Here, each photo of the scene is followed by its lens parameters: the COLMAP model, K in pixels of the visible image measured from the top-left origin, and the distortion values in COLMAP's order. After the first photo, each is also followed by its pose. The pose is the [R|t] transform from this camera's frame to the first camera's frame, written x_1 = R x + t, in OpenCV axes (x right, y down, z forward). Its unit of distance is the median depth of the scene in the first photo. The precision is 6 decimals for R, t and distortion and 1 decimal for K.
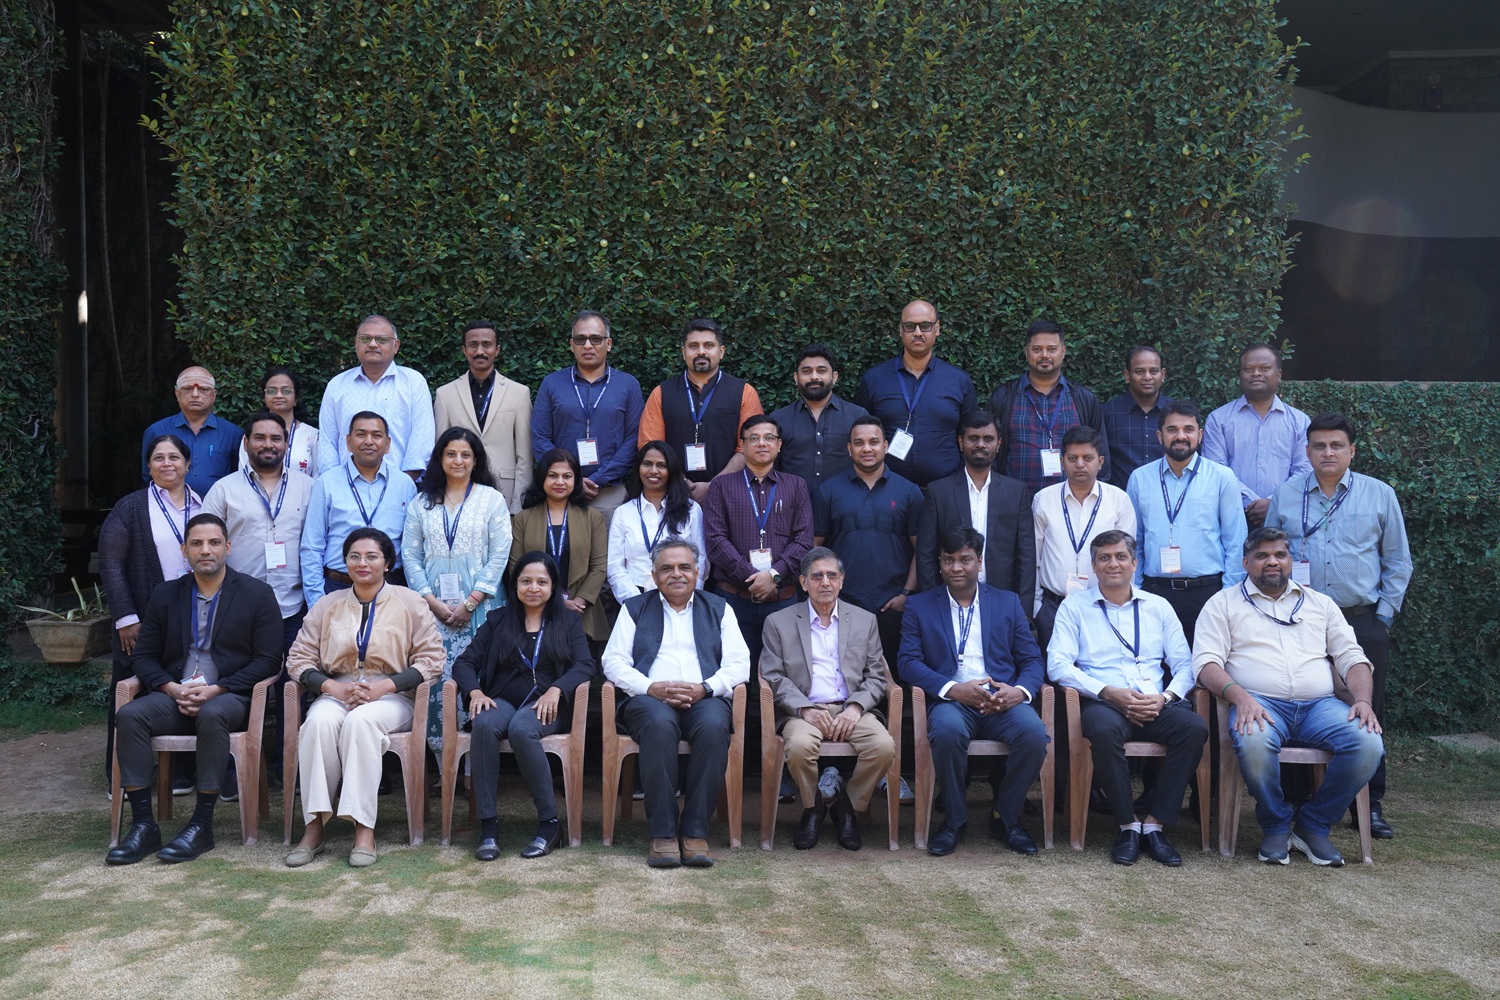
lens RADIAL K [[1399.6, 0, 749.3], [0, 1399.6, 509.9], [0, 0, 1]] dist [0.020184, 0.000000]
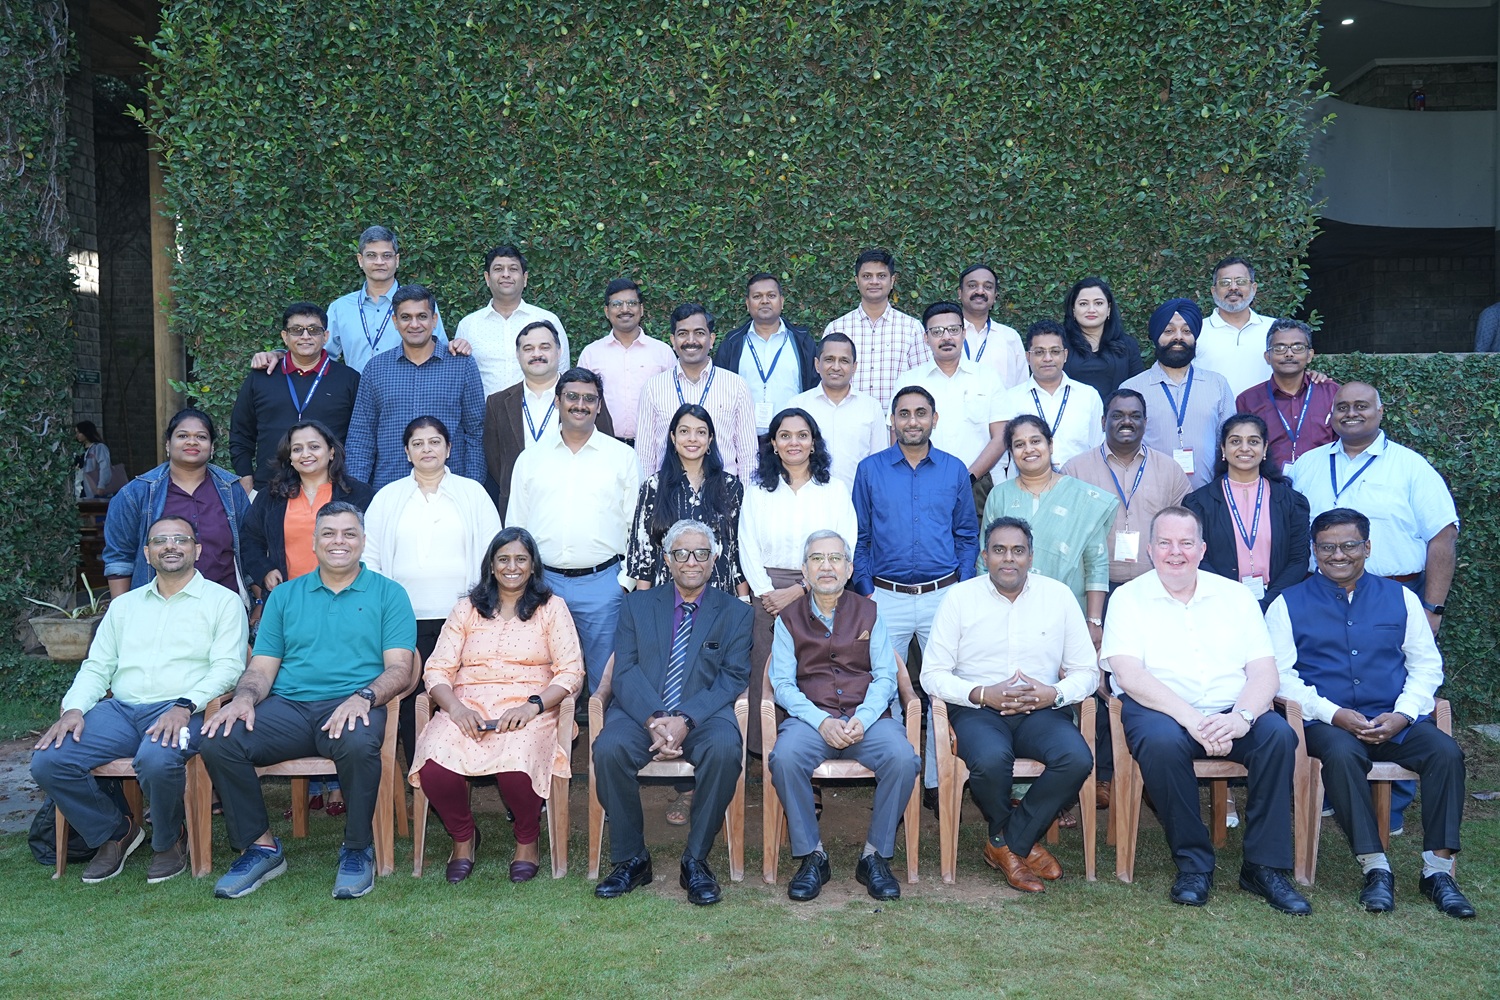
lens RADIAL K [[1287.1, 0, 745.7], [0, 1287.1, 497.8], [0, 0, 1]] dist [0.049221, -0.098054]
pose [[0.999376, -0.014364, -0.032260, 0.023829], [0.014481, 0.999889, 0.003425, -0.003244], [0.032207, -0.003890, 0.999474, 0.107825]]
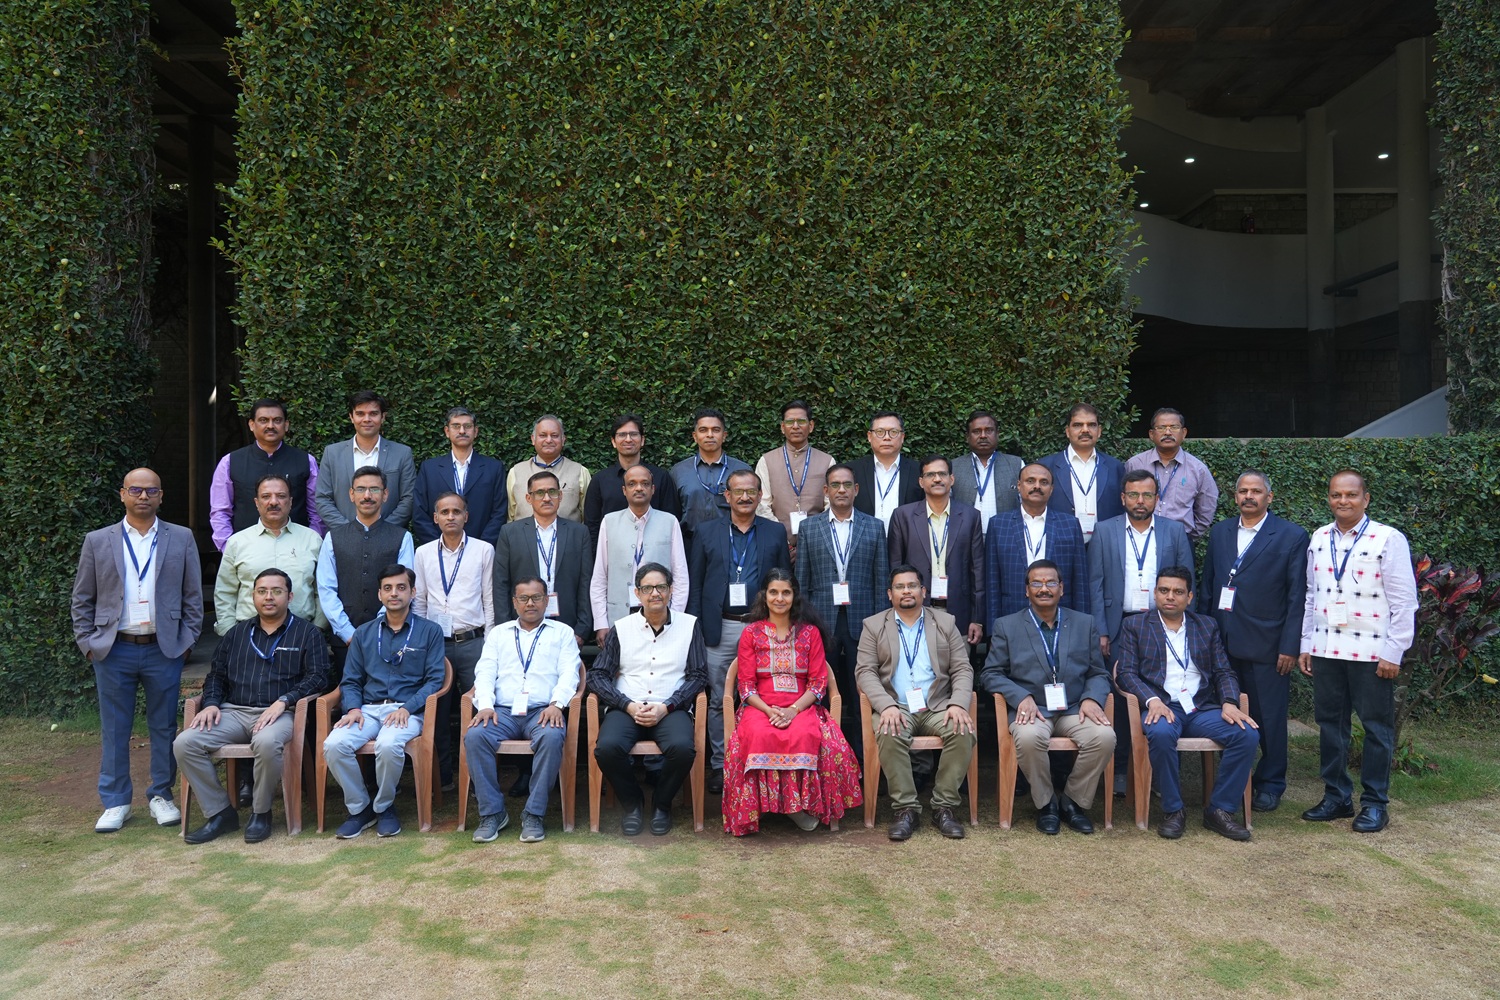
lens RADIAL K [[1092.9, 0, 745.7], [0, 1092.9, 510.4], [0, 0, 1]] dist [0.010750, -0.043397]
pose [[0.999810, -0.013268, 0.014252, 0.022213], [0.013724, 0.999382, -0.032368, -0.001814], [-0.013814, 0.032558, 0.999374, 0.037332]]
